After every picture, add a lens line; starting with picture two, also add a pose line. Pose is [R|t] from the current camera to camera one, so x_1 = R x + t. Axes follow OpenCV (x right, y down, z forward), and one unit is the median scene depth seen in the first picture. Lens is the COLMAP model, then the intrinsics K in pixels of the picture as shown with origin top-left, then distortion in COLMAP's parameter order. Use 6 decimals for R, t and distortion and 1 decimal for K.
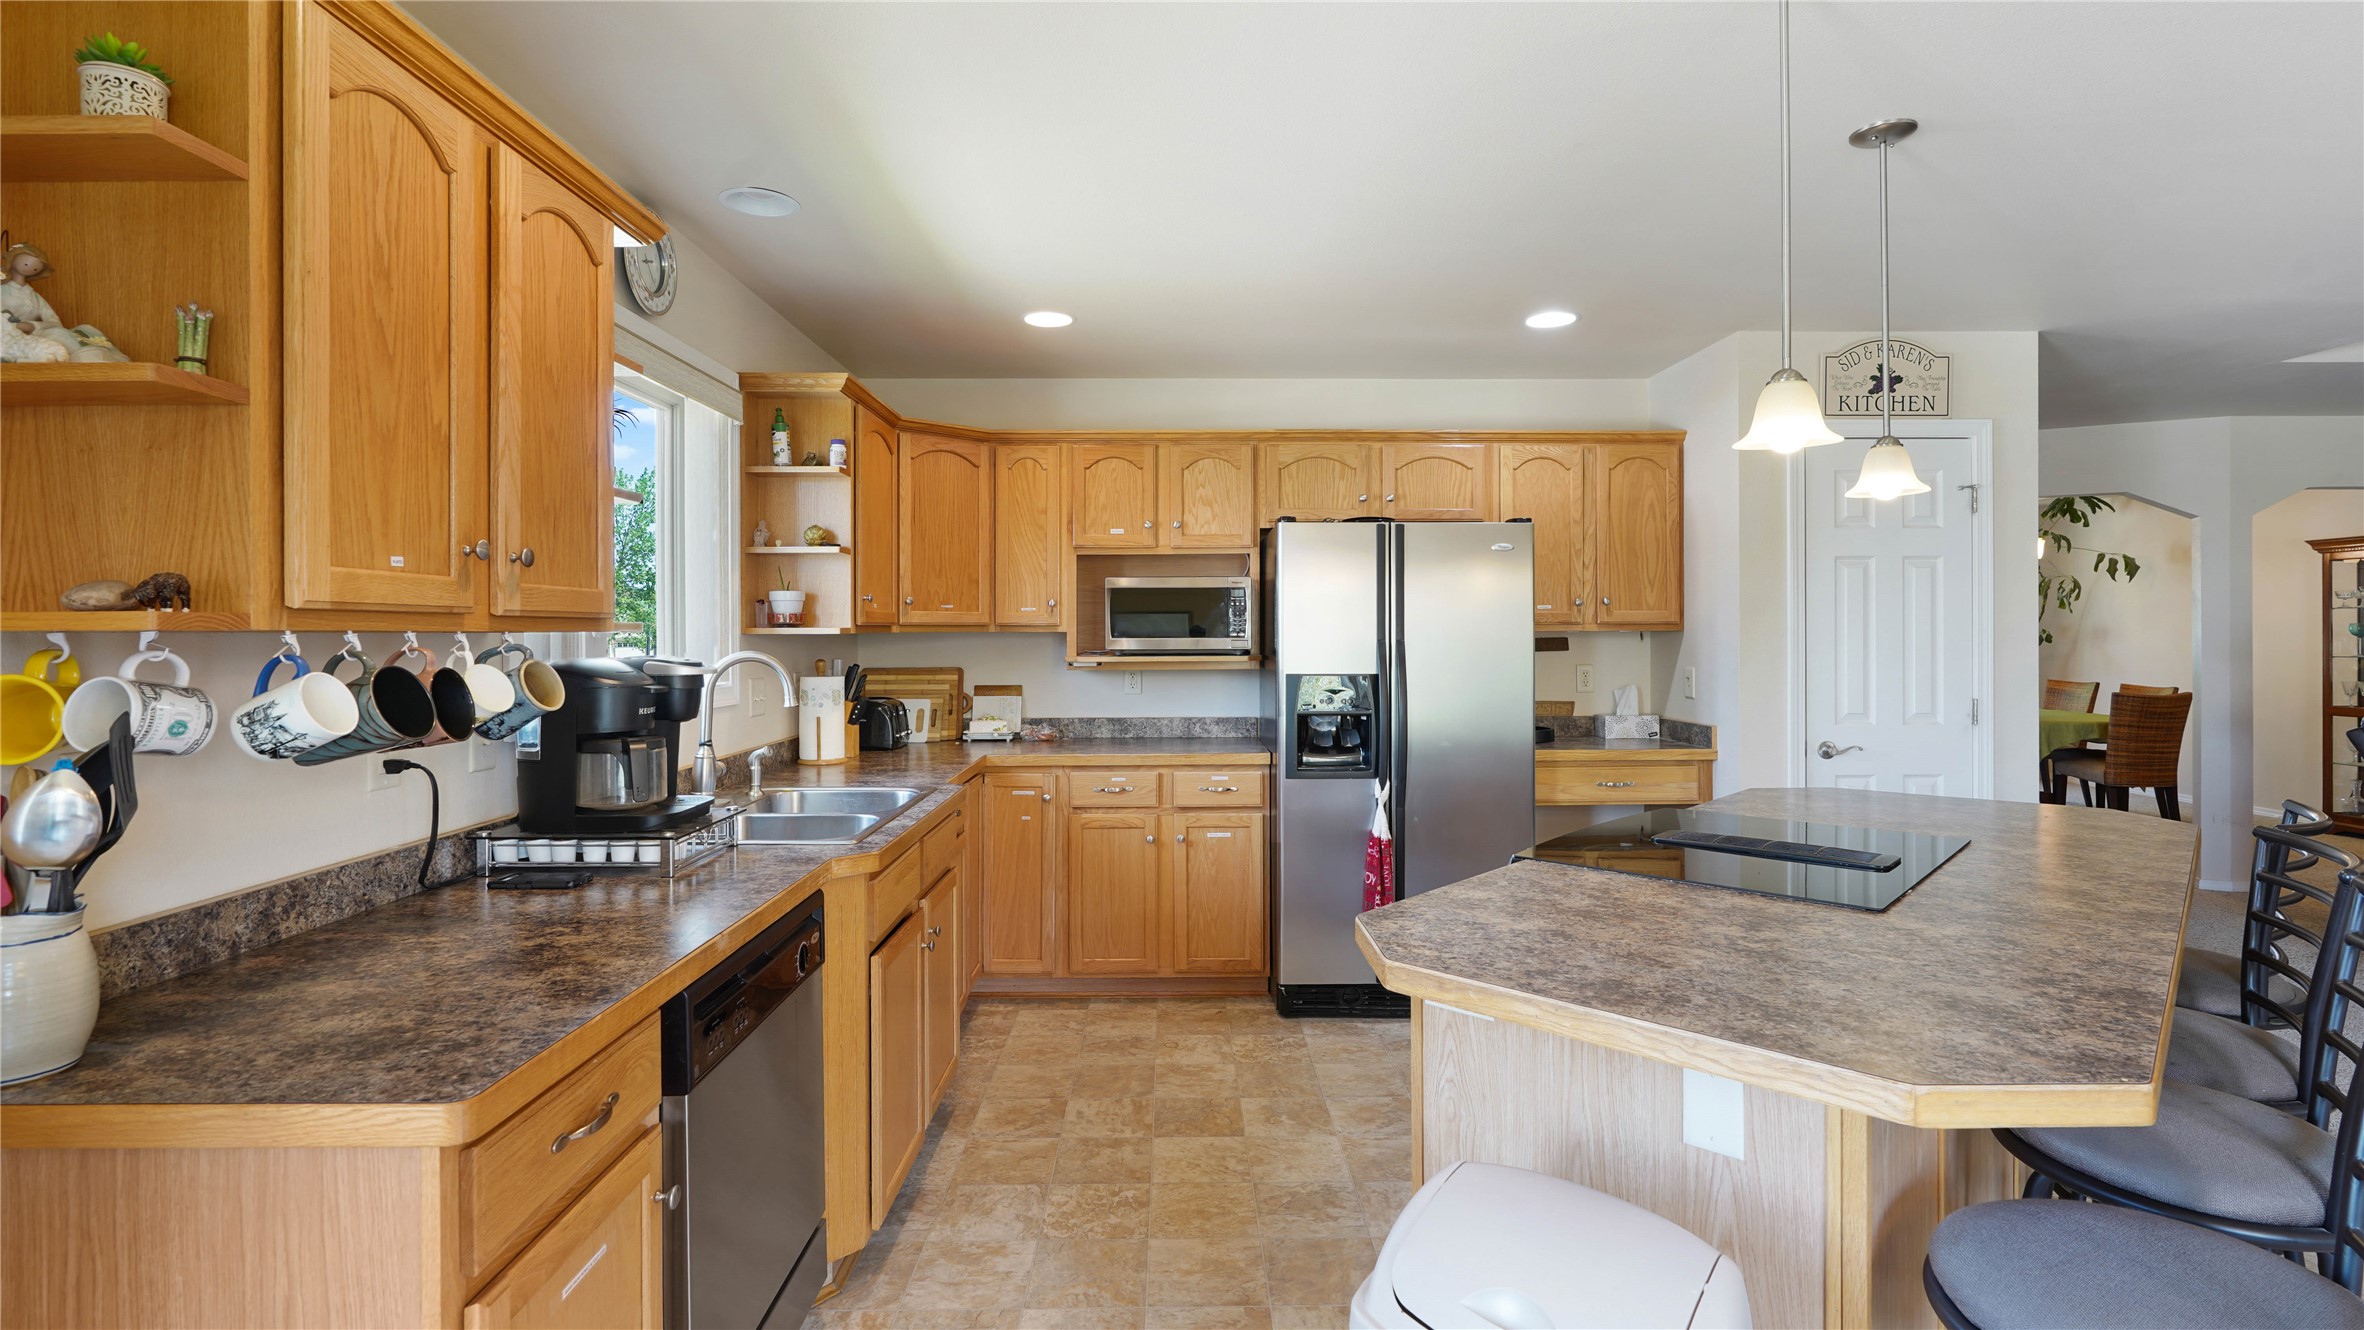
lens RADIAL K [[1071.1, 0, 1186.5], [0, 1071.1, 633.4], [0, 0, 1]] dist [-0.006152, 0.001414]
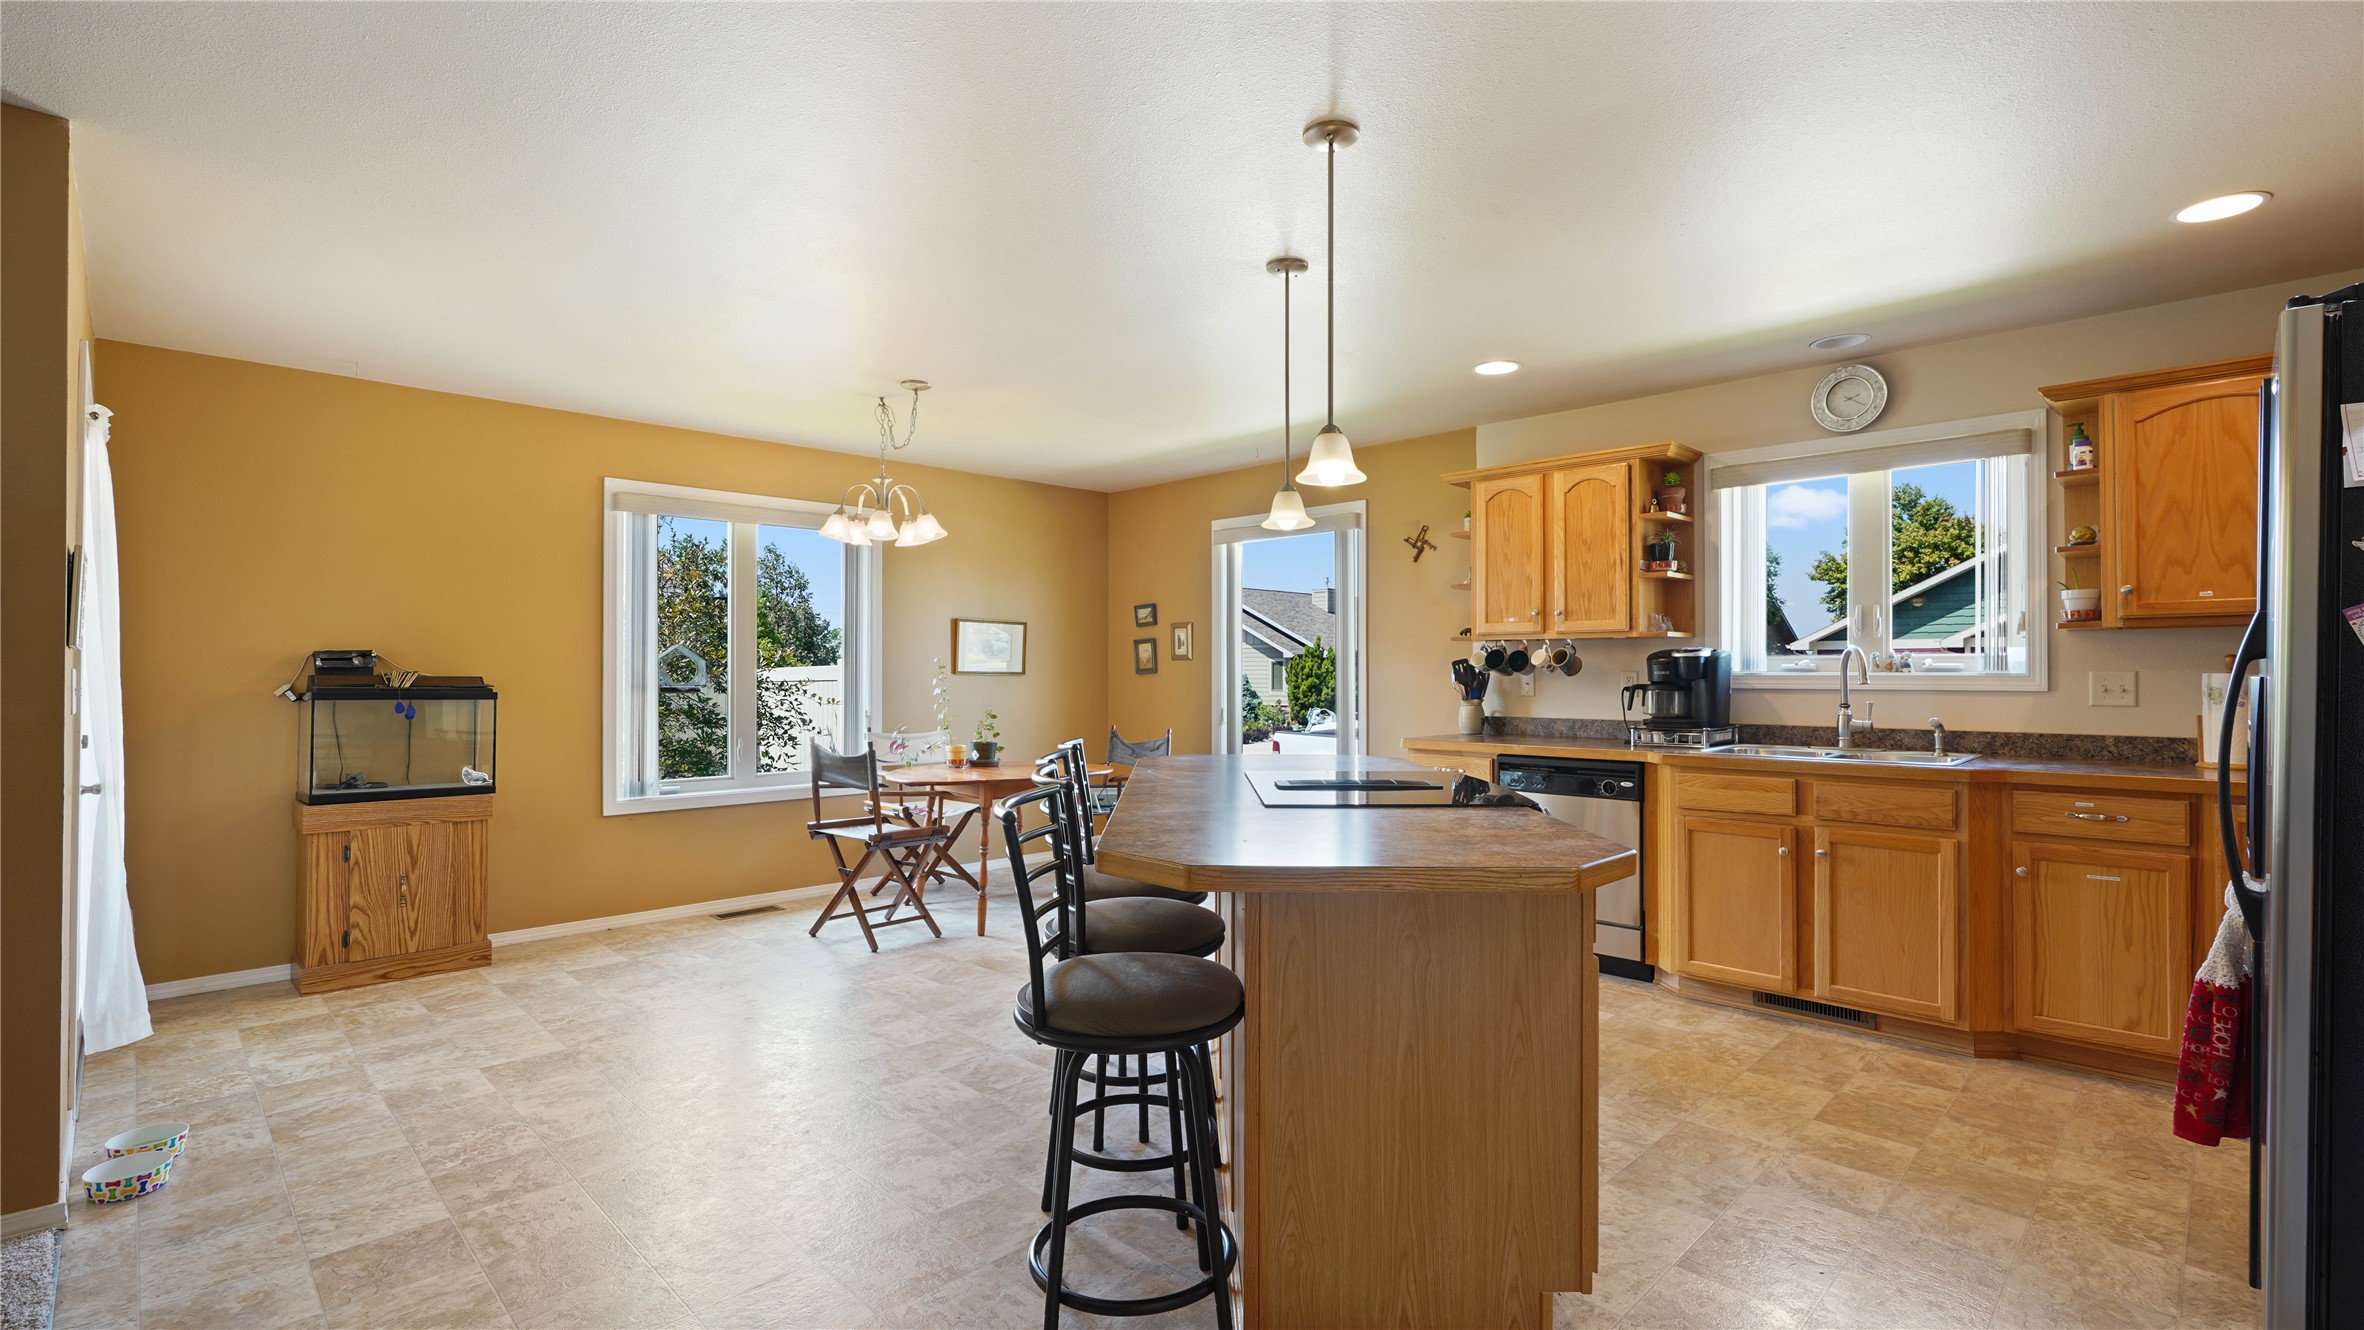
lens RADIAL K [[1071.1, 0, 1178.9], [0, 1071.1, 666.6], [0, 0, 1]] dist [-0.006152, 0.001414]
pose [[-0.713921, -0.000770, -0.700225, 1.213794], [0.001534, 0.999995, -0.002663, 0.045163], [0.700224, -0.002975, -0.713917, 1.329458]]
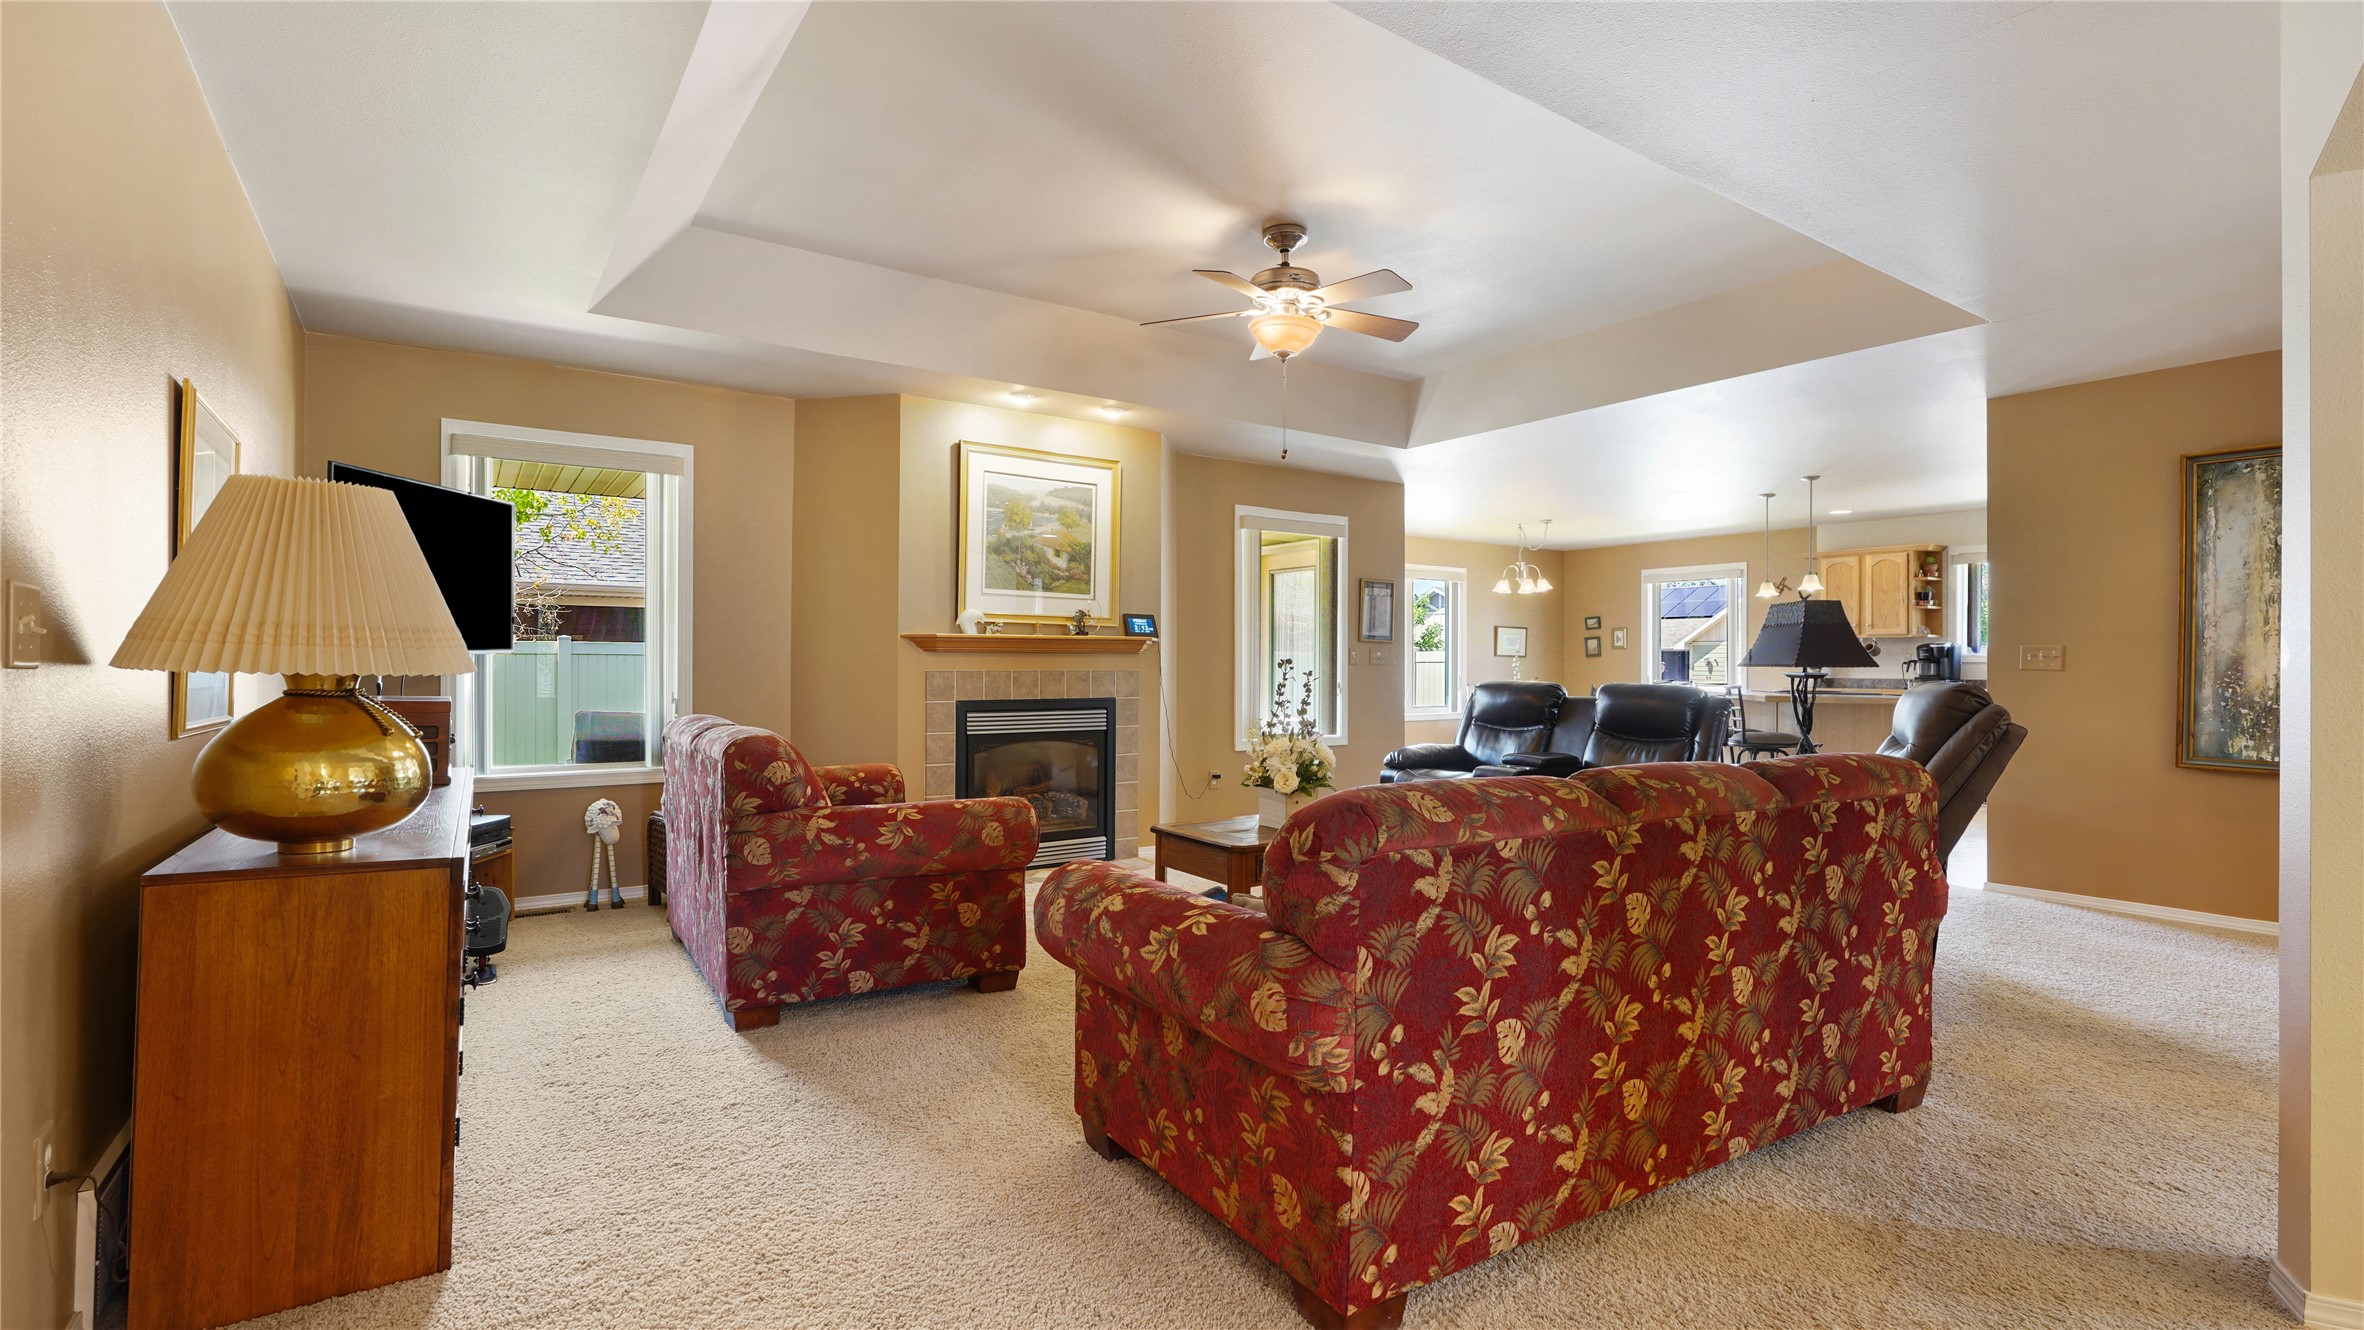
lens RADIAL K [[1071.1, 0, 1186.5], [0, 1071.1, 664.4], [0, 0, 1]] dist [-0.006152, 0.001414]
pose [[-0.829362, -0.000270, -0.558711, 3.262454], [-0.001842, 0.999996, 0.002251, 0.077492], [0.558709, 0.002896, -0.829359, 2.136693]]
